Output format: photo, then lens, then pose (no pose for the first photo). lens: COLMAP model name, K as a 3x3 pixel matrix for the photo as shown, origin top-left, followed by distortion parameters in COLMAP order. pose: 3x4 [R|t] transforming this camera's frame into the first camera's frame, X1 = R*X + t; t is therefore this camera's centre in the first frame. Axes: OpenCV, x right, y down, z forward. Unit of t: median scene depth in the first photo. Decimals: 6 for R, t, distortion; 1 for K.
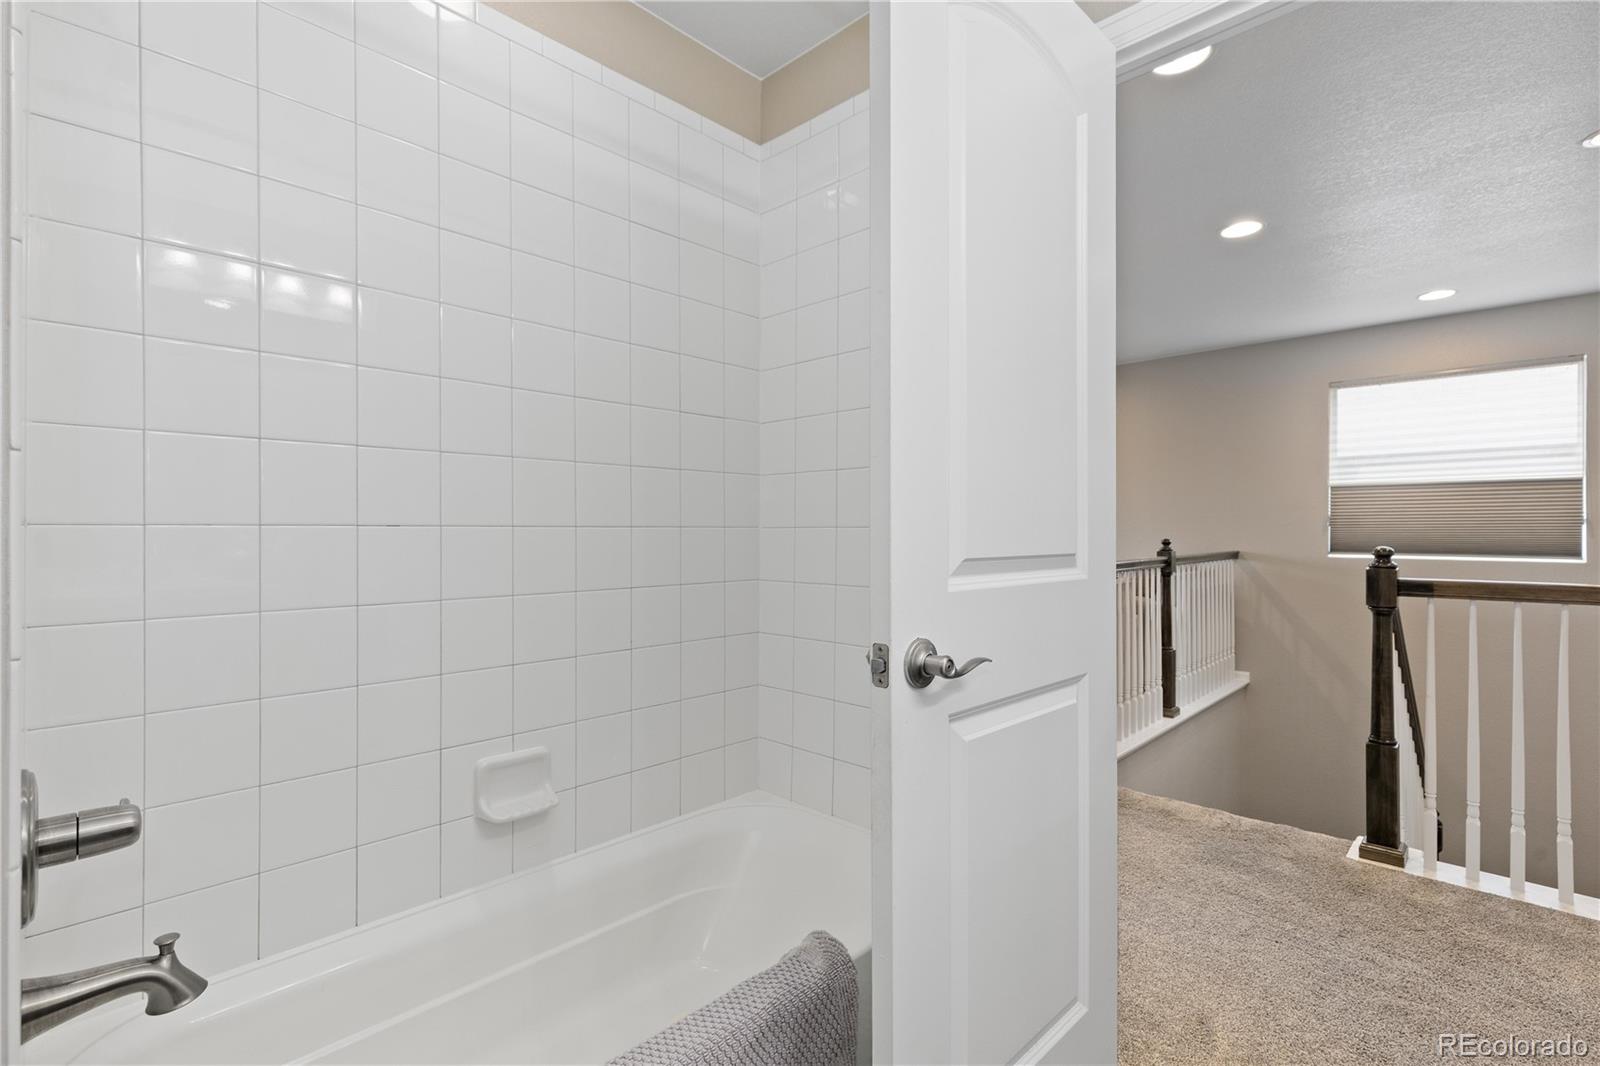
lens RADIAL K [[728.7, 0, 800.0], [0, 728.7, 533.0], [0, 0, 1]] dist [-0.001441, -0.000300]
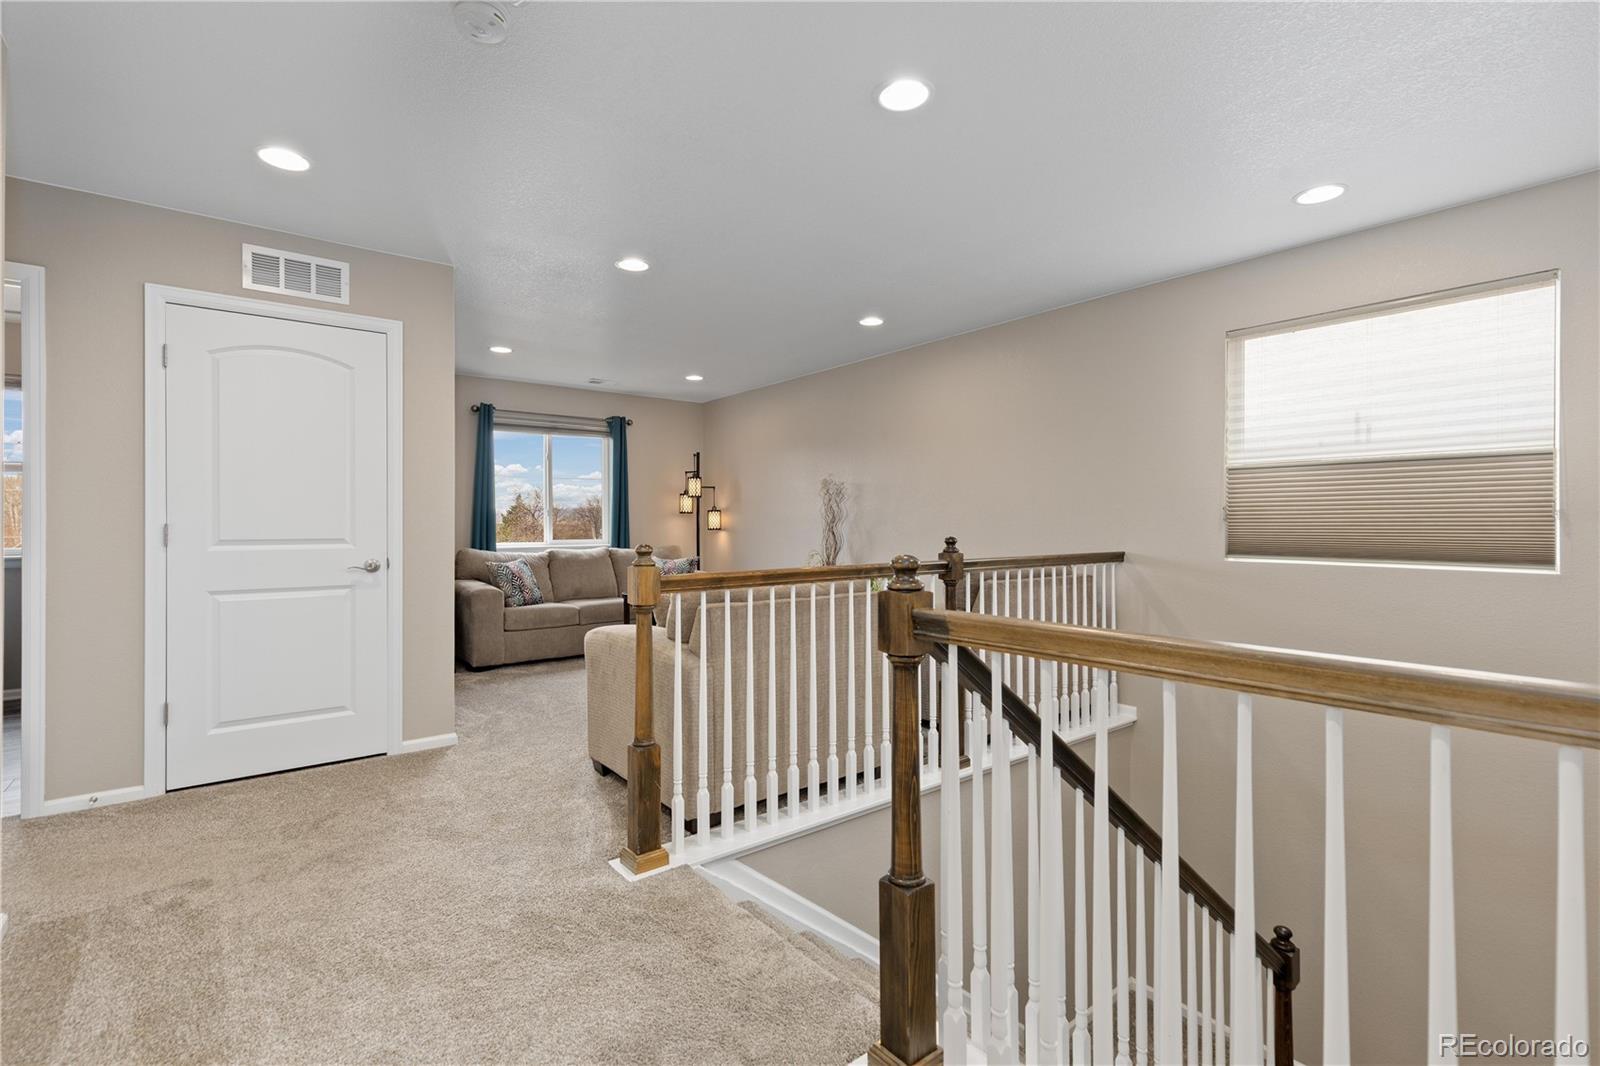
lens RADIAL K [[728.7, 0, 800.0], [0, 728.7, 533.0], [0, 0, 1]] dist [-0.001441, -0.000300]
pose [[0.992097, 0.004183, -0.125405, 0.441710], [-0.002904, 0.999942, 0.010382, -0.003290], [0.125442, -0.009936, 0.992051, 0.221990]]
